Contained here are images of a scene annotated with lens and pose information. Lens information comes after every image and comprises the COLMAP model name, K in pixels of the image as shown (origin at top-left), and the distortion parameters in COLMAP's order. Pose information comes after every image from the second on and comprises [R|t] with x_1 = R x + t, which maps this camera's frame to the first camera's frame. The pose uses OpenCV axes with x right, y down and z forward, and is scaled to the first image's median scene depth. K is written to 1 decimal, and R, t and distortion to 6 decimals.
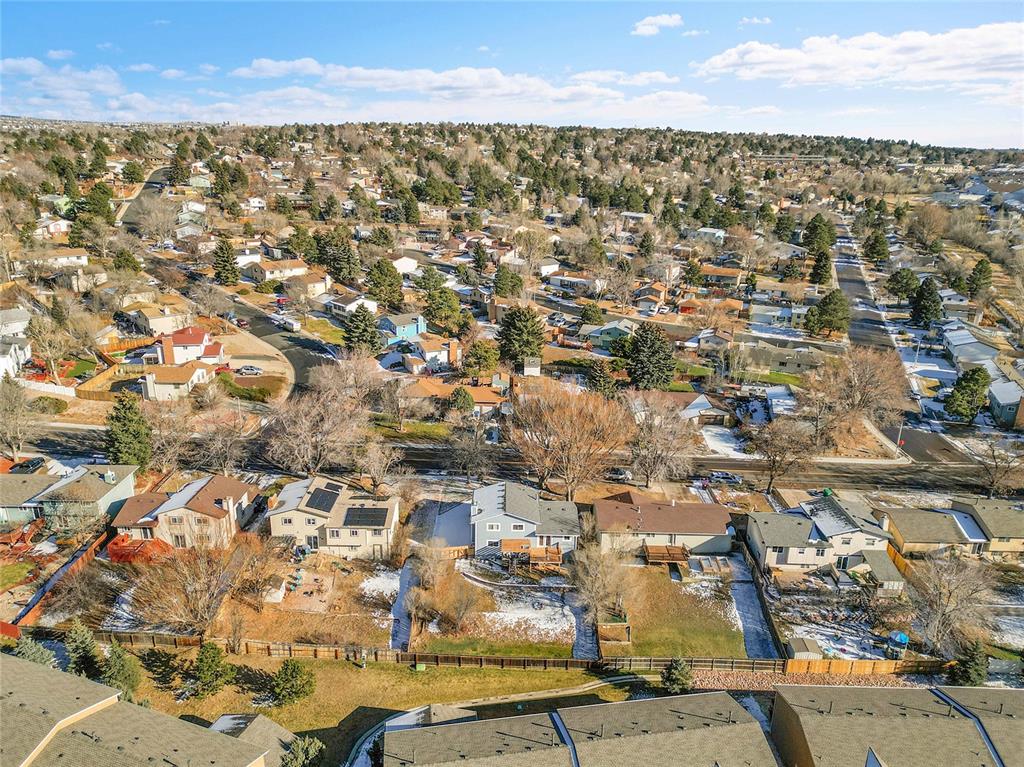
lens RADIAL K [[703.5, 0, 506.1], [0, 703.5, 379.9], [0, 0, 1]] dist [0.084338, -0.082723]
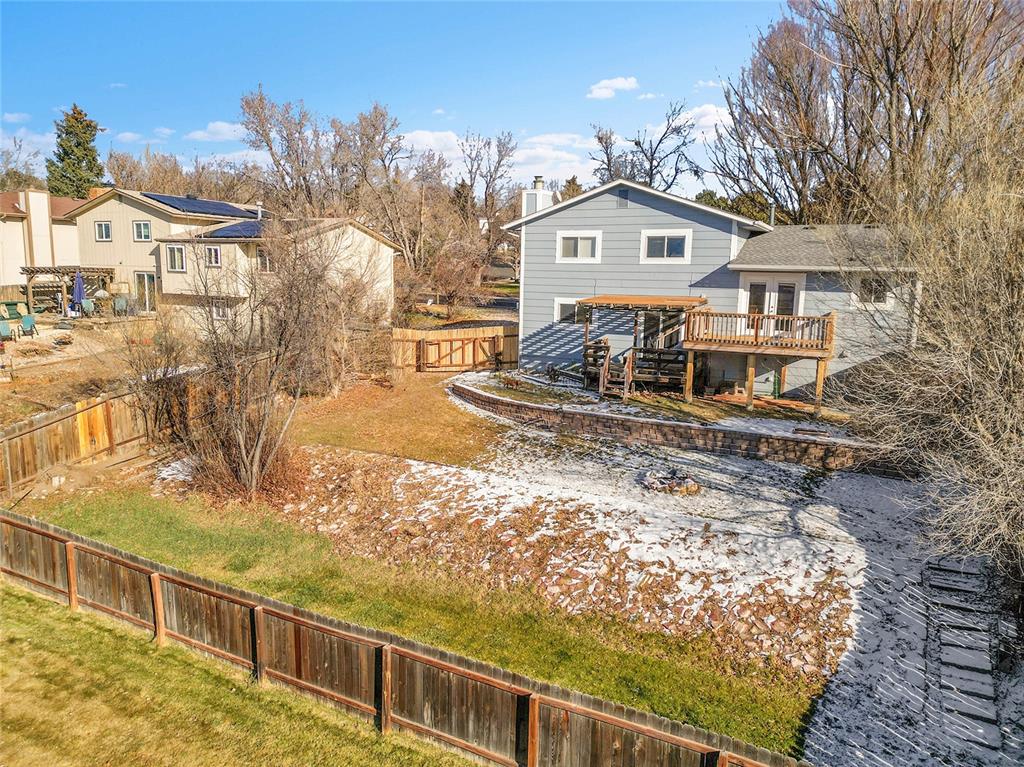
lens RADIAL K [[703.5, 0, 506.1], [0, 703.5, 379.9], [0, 0, 1]] dist [0.084338, -0.082723]
pose [[0.889817, 0.067189, -0.451344, 0.088366], [-0.145039, 0.979452, -0.140137, 0.307927], [0.432654, 0.190159, 0.881278, 0.756988]]
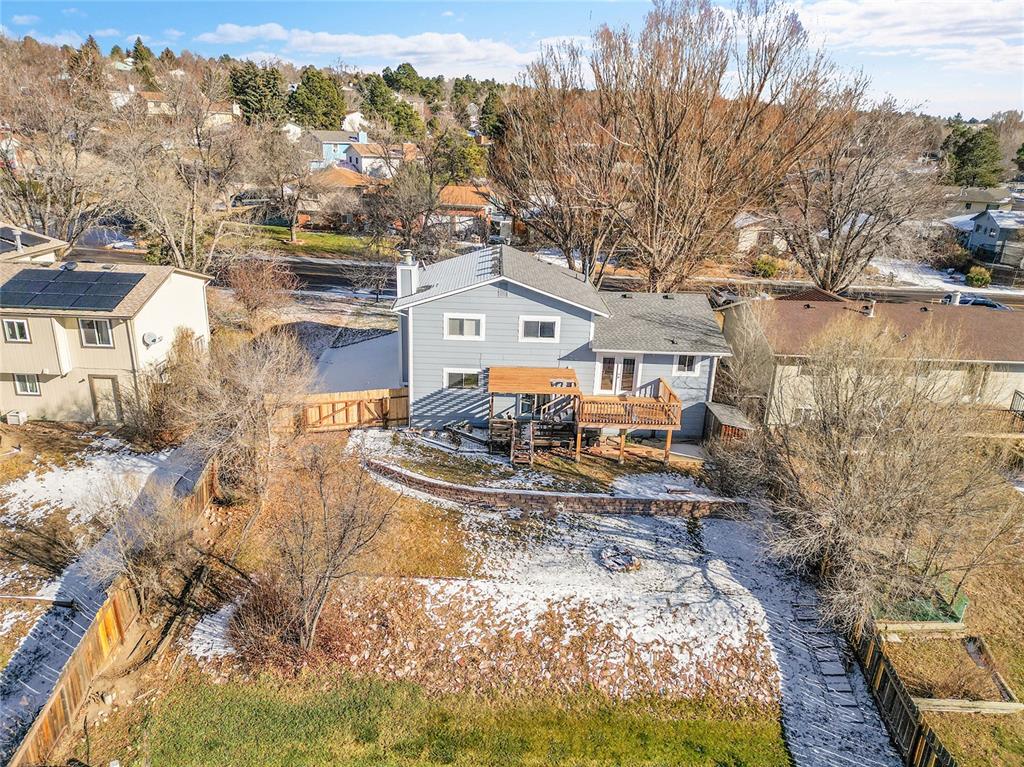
lens RADIAL K [[703.5, 0, 506.1], [0, 703.5, 379.9], [0, 0, 1]] dist [0.084338, -0.082723]
pose [[0.999771, 0.011308, 0.018171, -0.004296], [-0.011584, 0.999818, 0.015173, 0.230564], [-0.017996, -0.015380, 0.999720, 0.681279]]
